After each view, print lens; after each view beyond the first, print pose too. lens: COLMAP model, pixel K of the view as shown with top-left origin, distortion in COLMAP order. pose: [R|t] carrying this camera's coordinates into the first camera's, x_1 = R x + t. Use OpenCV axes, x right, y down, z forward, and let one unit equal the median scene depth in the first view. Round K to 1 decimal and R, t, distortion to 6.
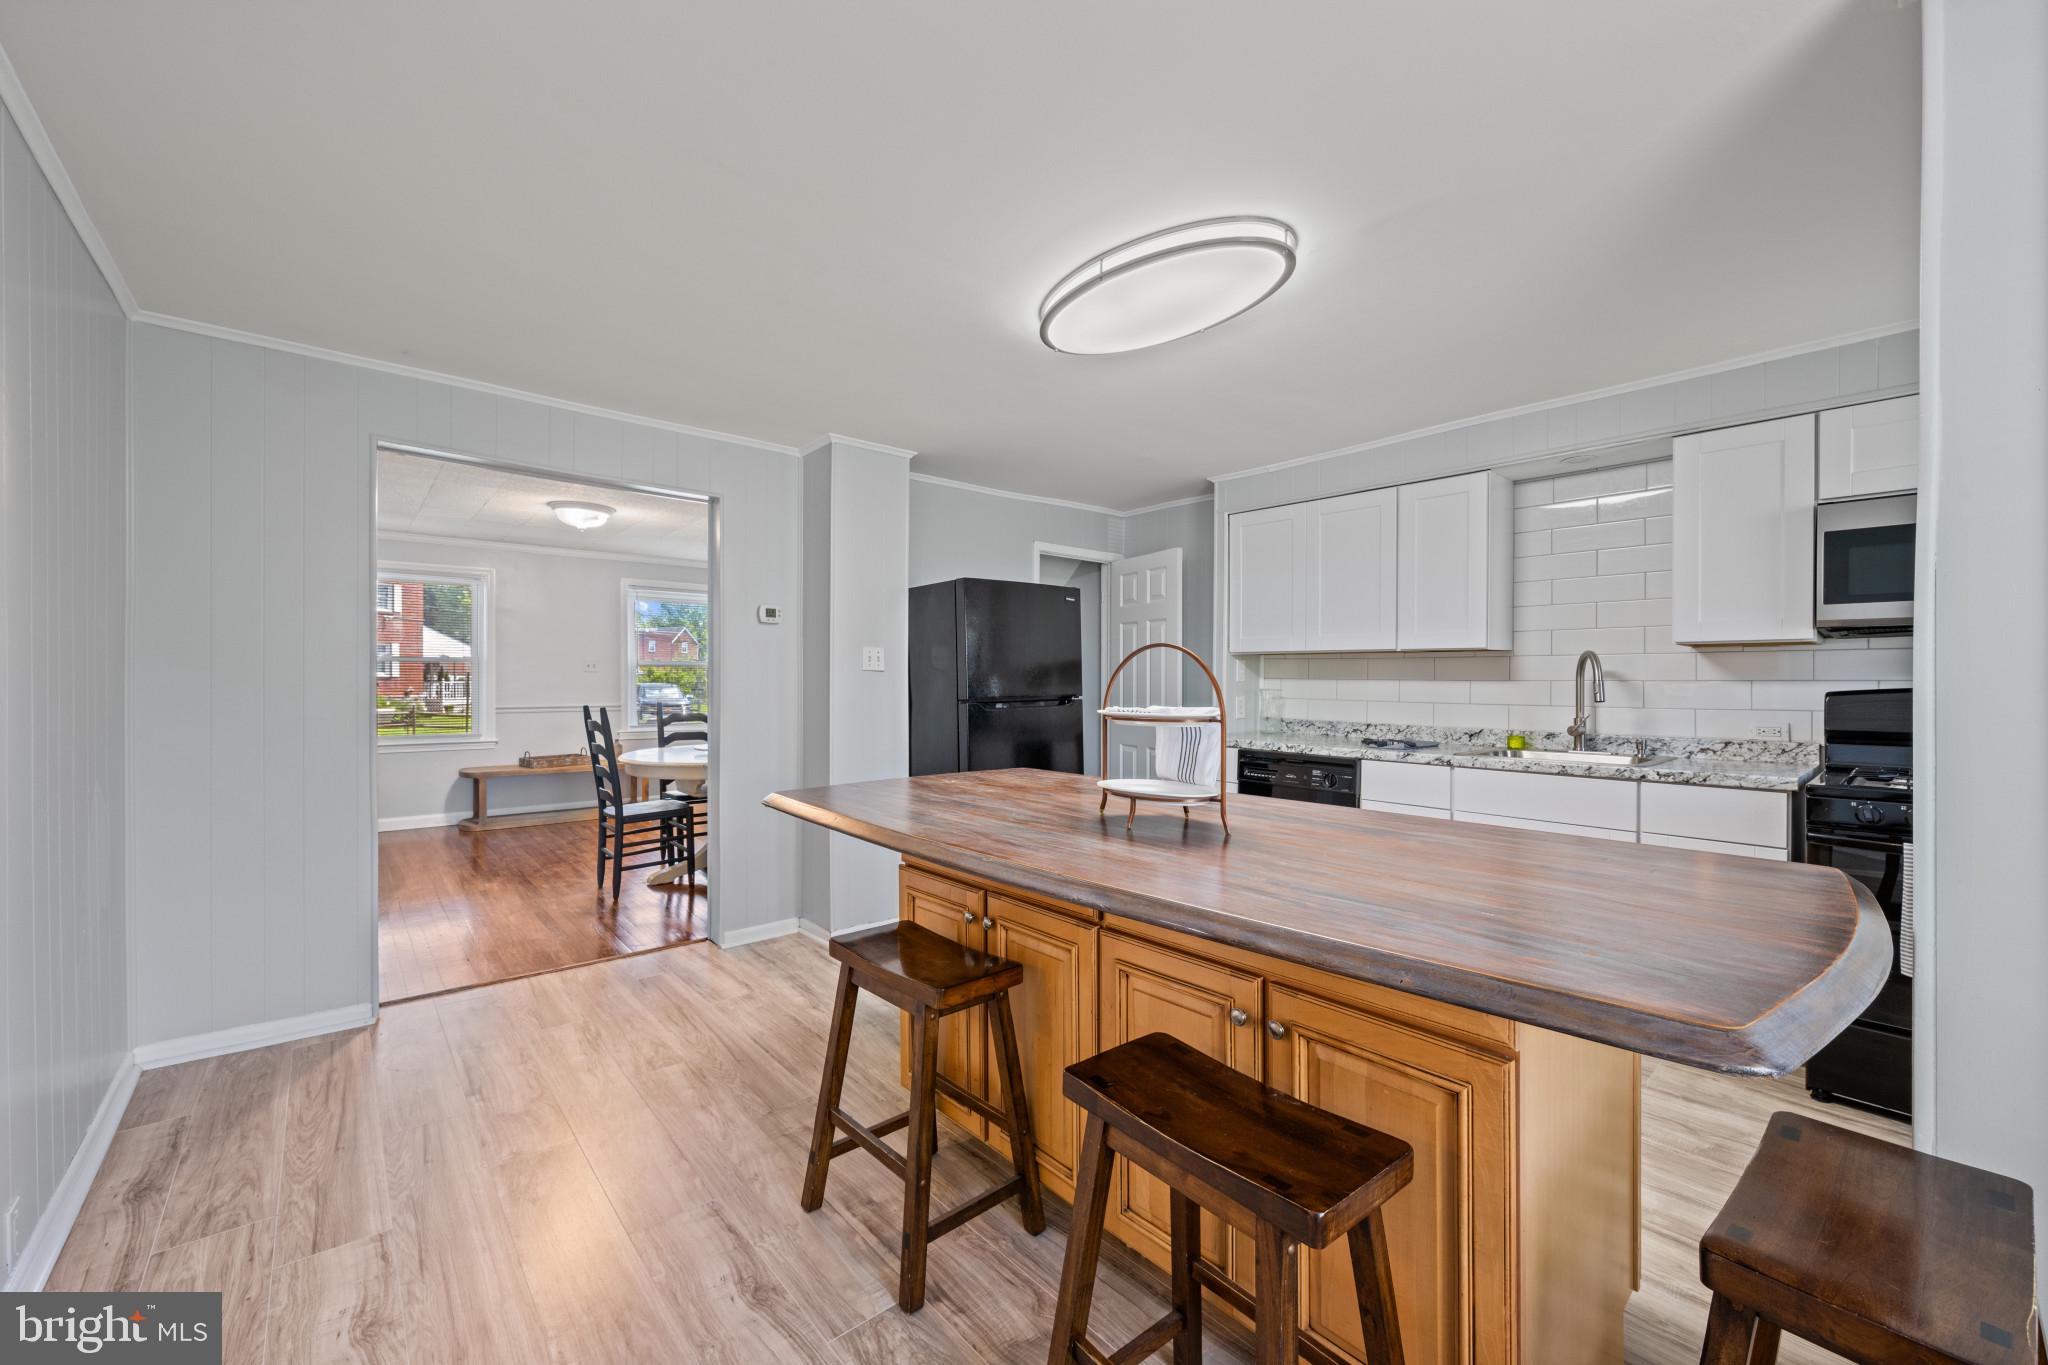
lens RADIAL K [[806.6, 0, 1025.7], [0, 806.6, 680.7], [0, 0, 1]] dist [-0.002050, -0.000386]
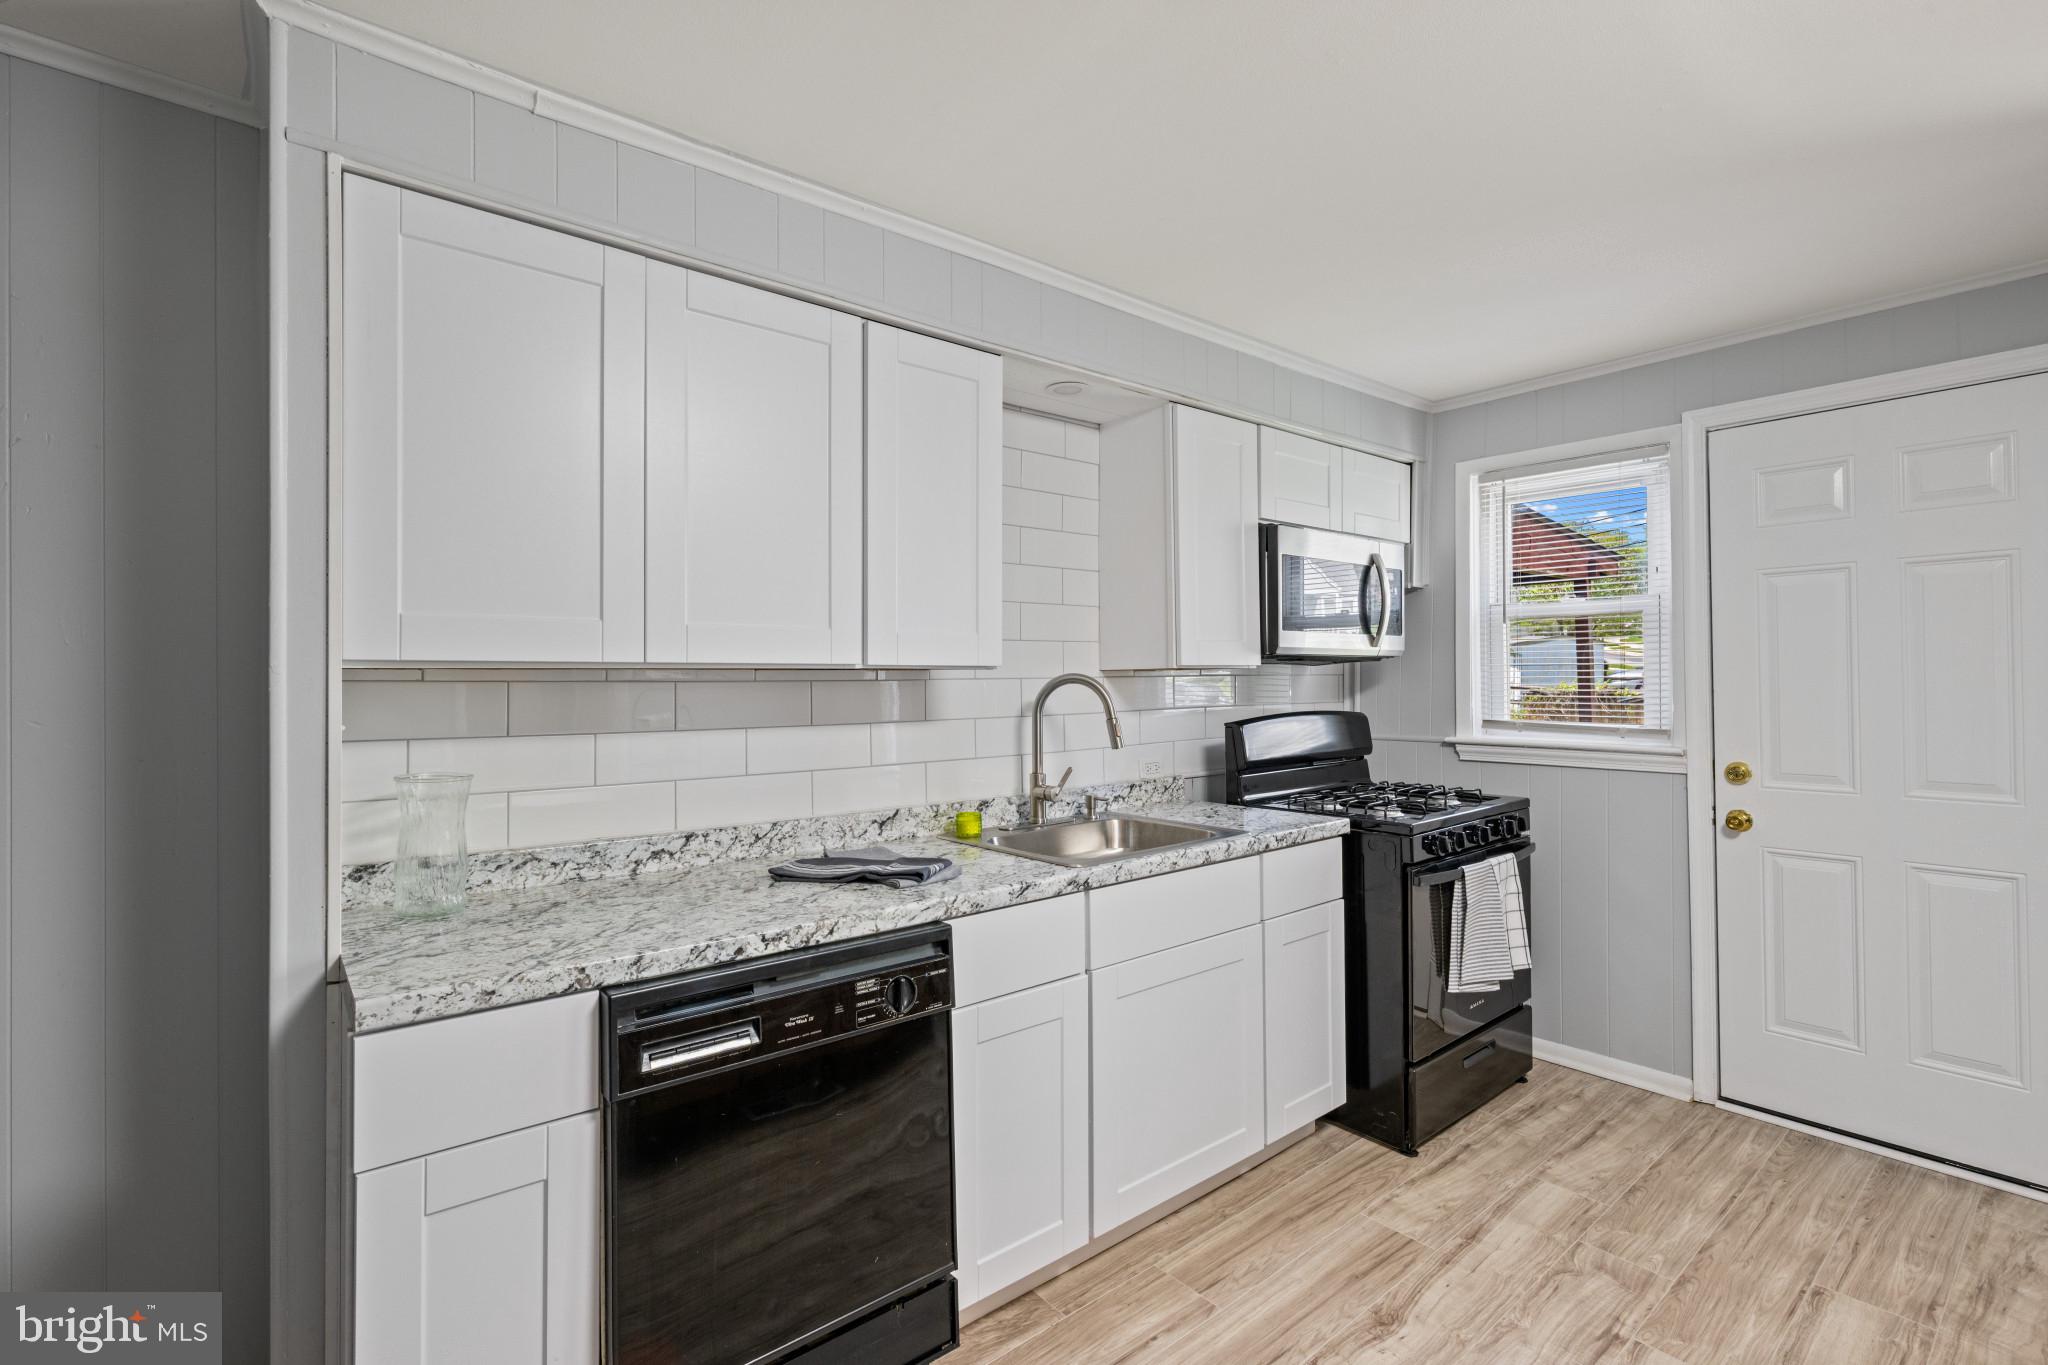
lens RADIAL K [[940.3, 0, 1033.2], [0, 940.3, 671.4], [0, 0, 1]] dist [0.000073, -0.000226]
pose [[0.024260, 0.004209, 0.999697, -0.100876], [0.013855, 0.999894, -0.004546, -0.038062], [-0.999610, 0.013961, 0.024199, 1.084557]]
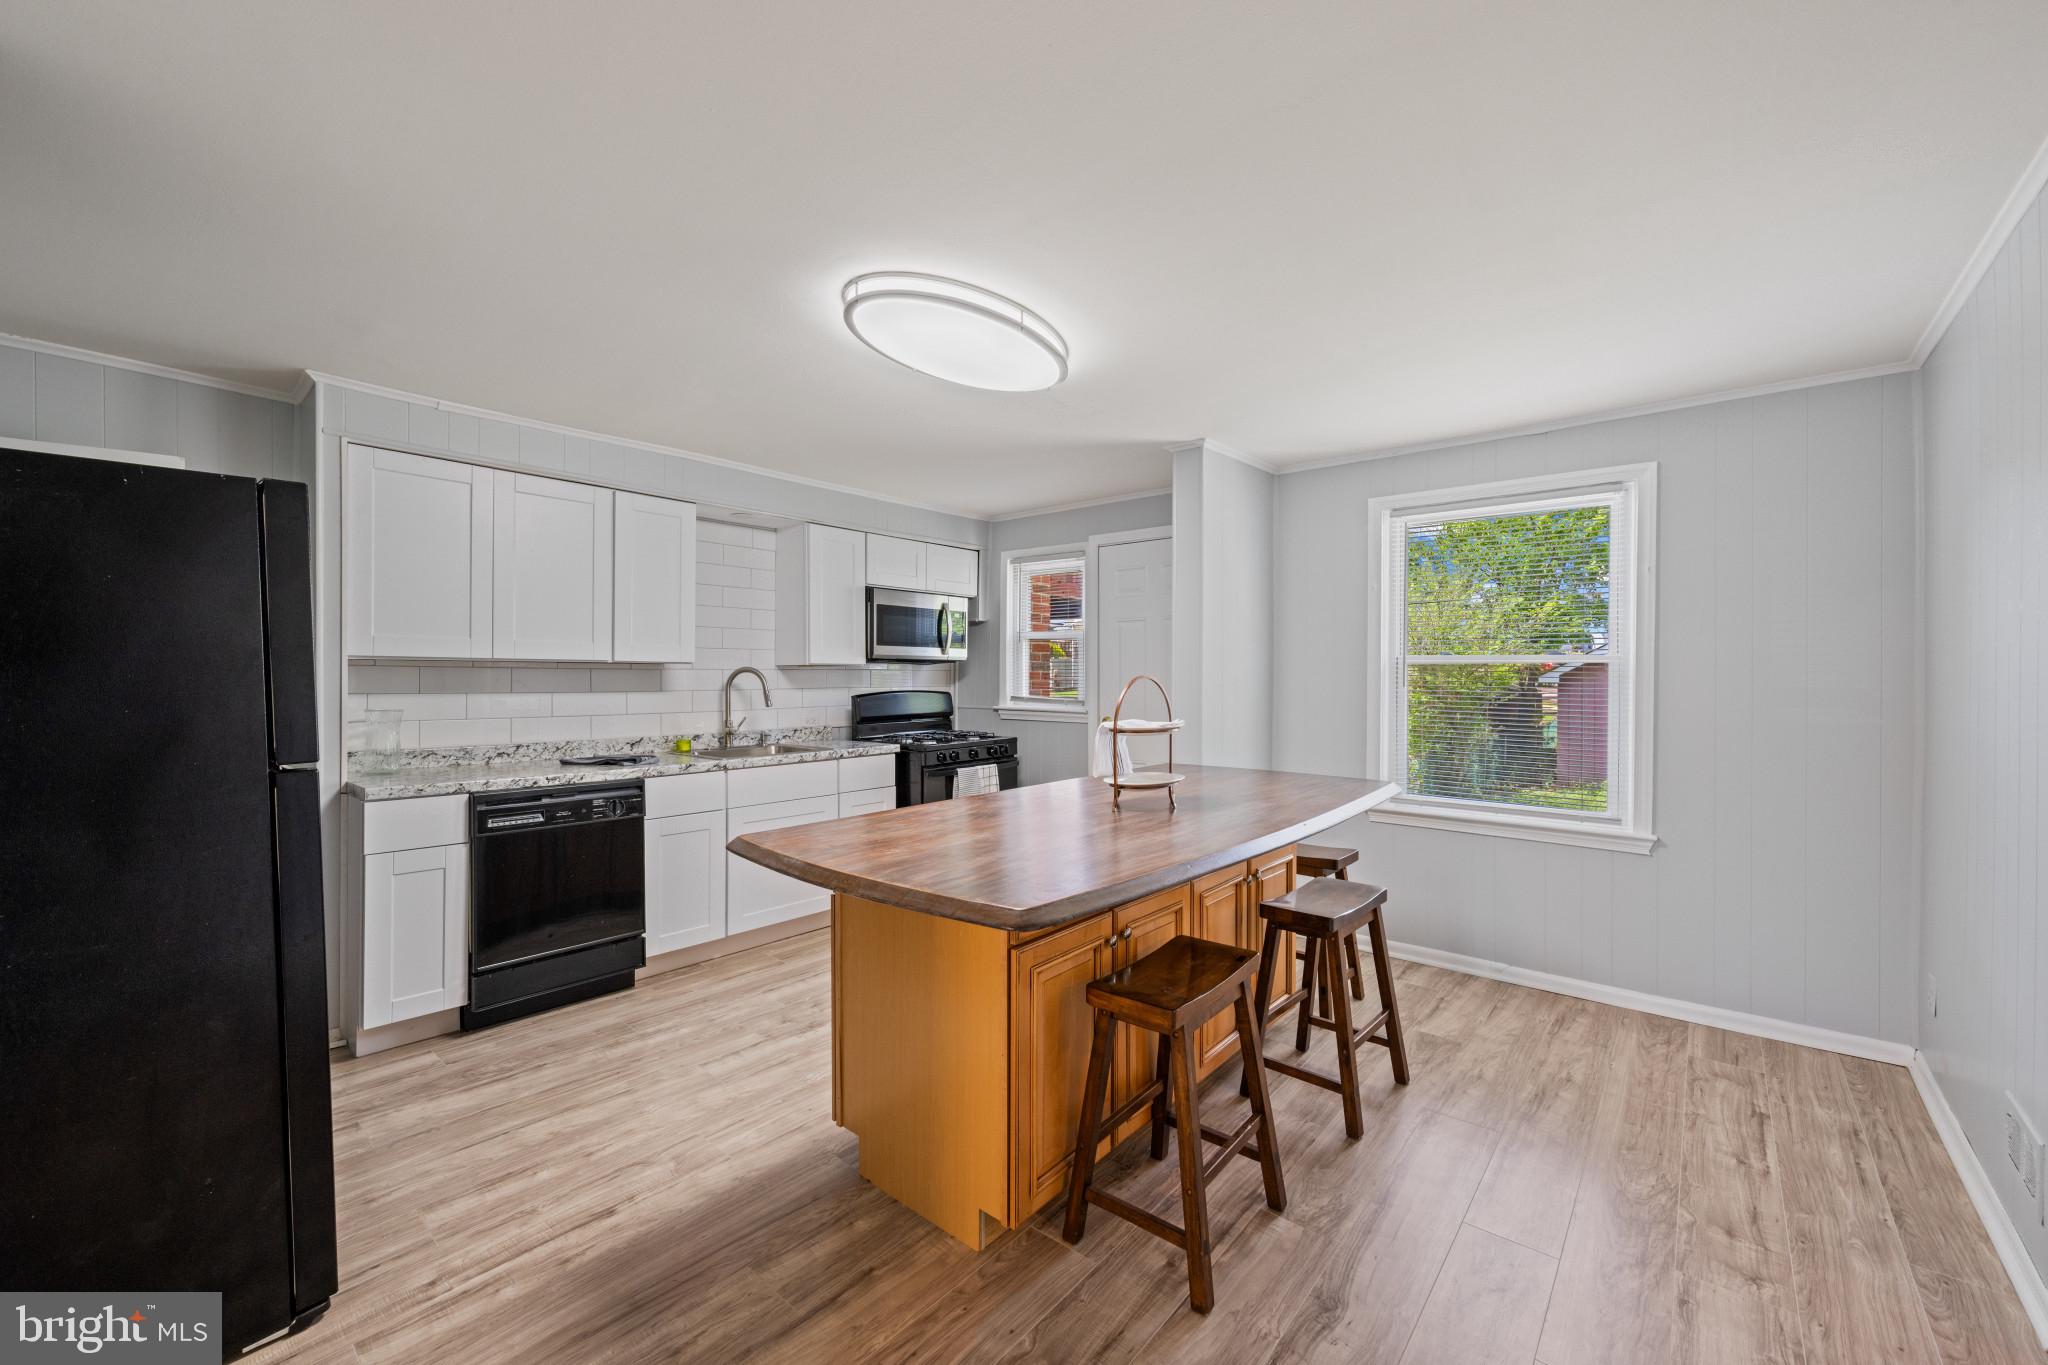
lens RADIAL K [[806.6, 0, 1025.5], [0, 806.6, 681.1], [0, 0, 1]] dist [-0.002050, -0.000386]
pose [[-0.148374, -0.010533, 0.988875, -0.674808], [0.002067, 0.999938, 0.010961, -0.029831], [-0.988929, 0.003671, -0.148343, 0.804400]]
